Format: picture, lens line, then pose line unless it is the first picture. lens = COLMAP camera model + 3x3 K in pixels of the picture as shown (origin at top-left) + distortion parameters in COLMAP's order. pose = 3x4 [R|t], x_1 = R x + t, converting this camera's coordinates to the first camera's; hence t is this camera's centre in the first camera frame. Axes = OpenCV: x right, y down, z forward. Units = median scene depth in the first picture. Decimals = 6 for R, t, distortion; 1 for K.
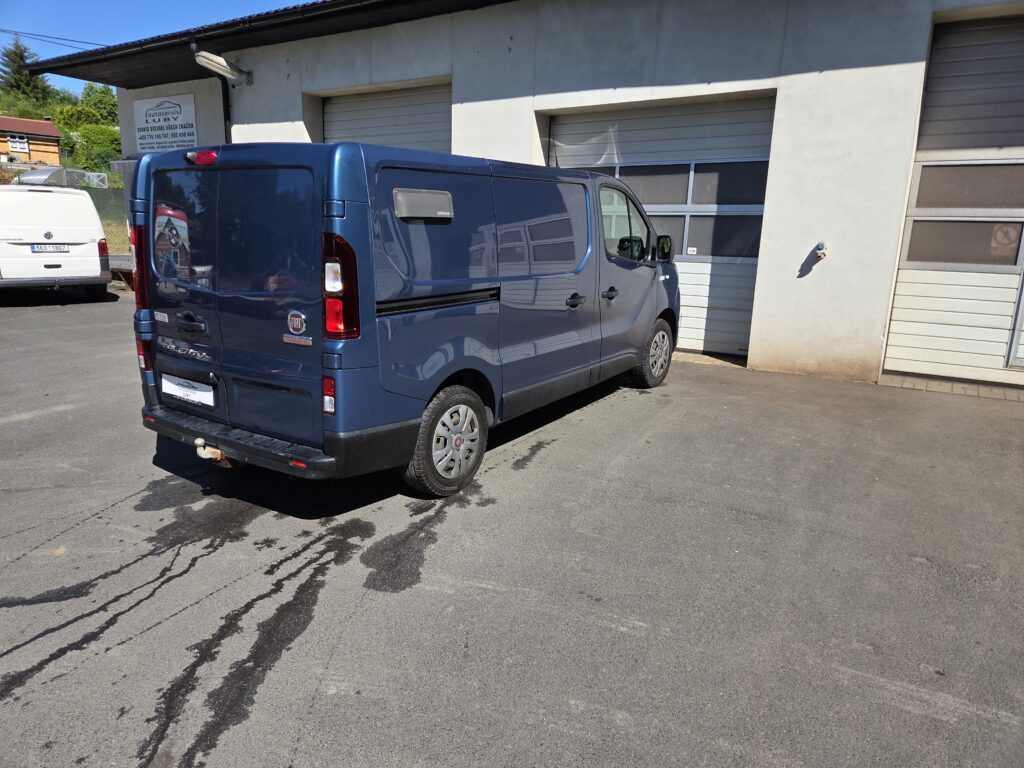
lens RADIAL K [[682.2, 0, 513.8], [0, 682.2, 384.0], [0, 0, 1]] dist [0.071895, -0.058486]
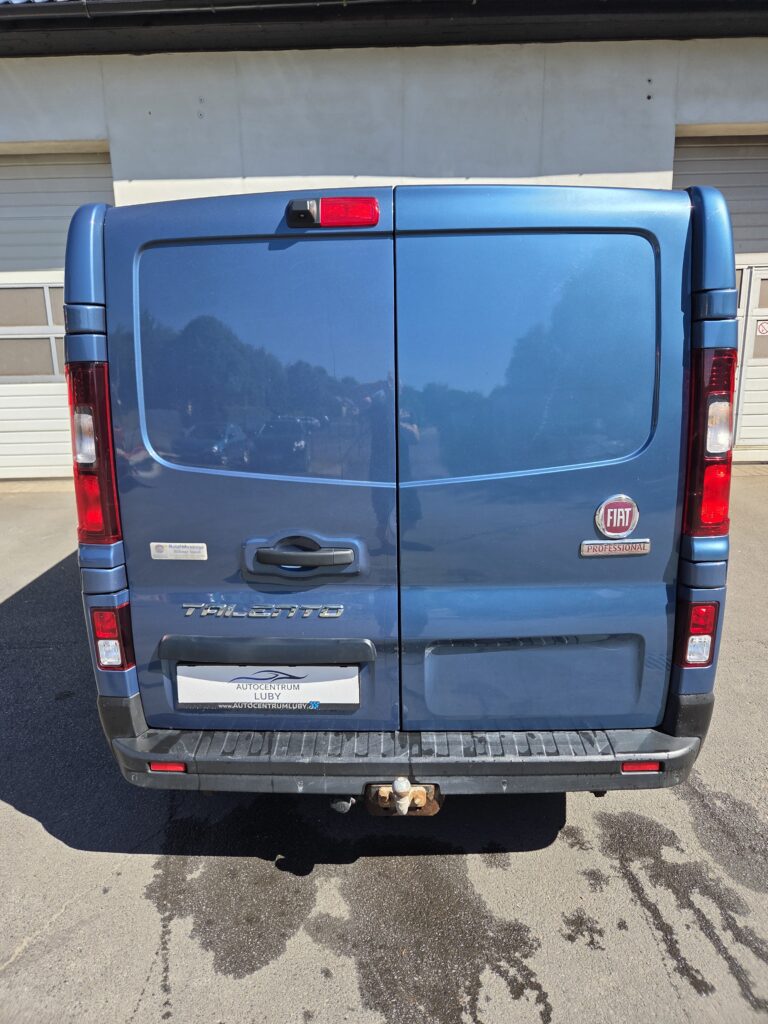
lens RADIAL K [[682.2, 0, 374.6], [0, 682.2, 499.1], [0, 0, 1]] dist [0.071895, -0.058486]
pose [[0.843657, -0.156286, 0.513632, -0.524199], [0.156726, 0.986714, 0.042805, -0.108660], [-0.513498, 0.044387, 0.856942, 0.435240]]
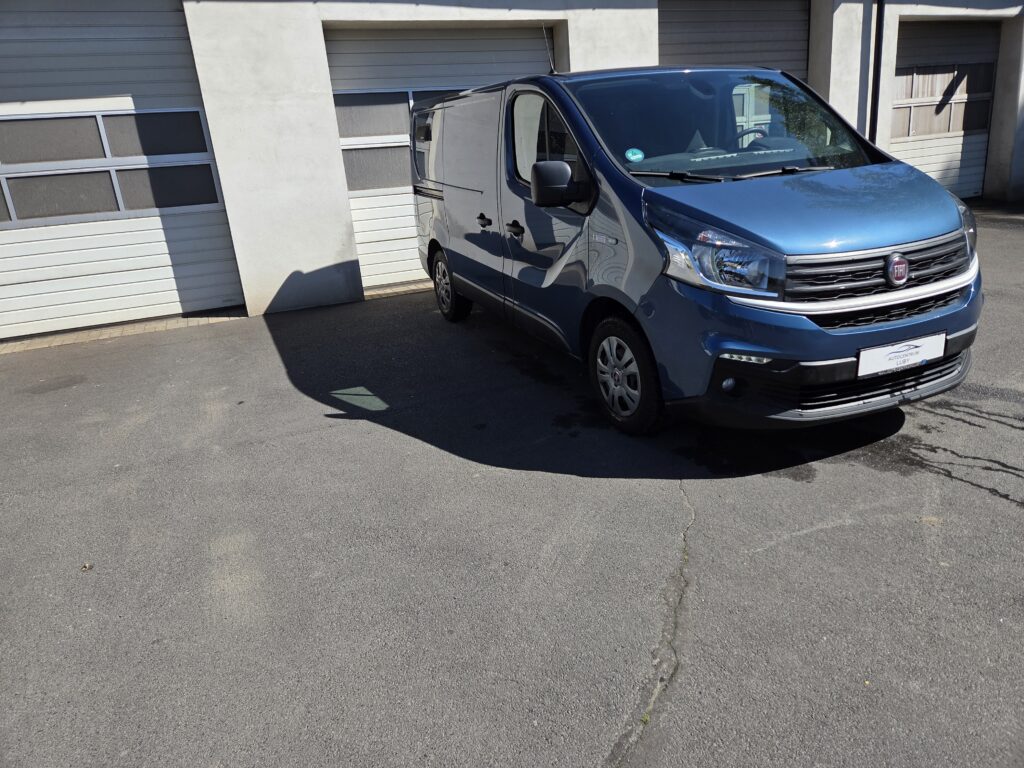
lens RADIAL K [[682.2, 0, 497.7], [0, 682.2, 378.5], [0, 0, 1]] dist [0.071895, -0.058486]
pose [[0.556121, -0.309319, 0.771396, -1.069669], [0.272232, 0.944752, 0.182573, -0.143168], [-0.785251, 0.108466, 0.609603, 0.627404]]
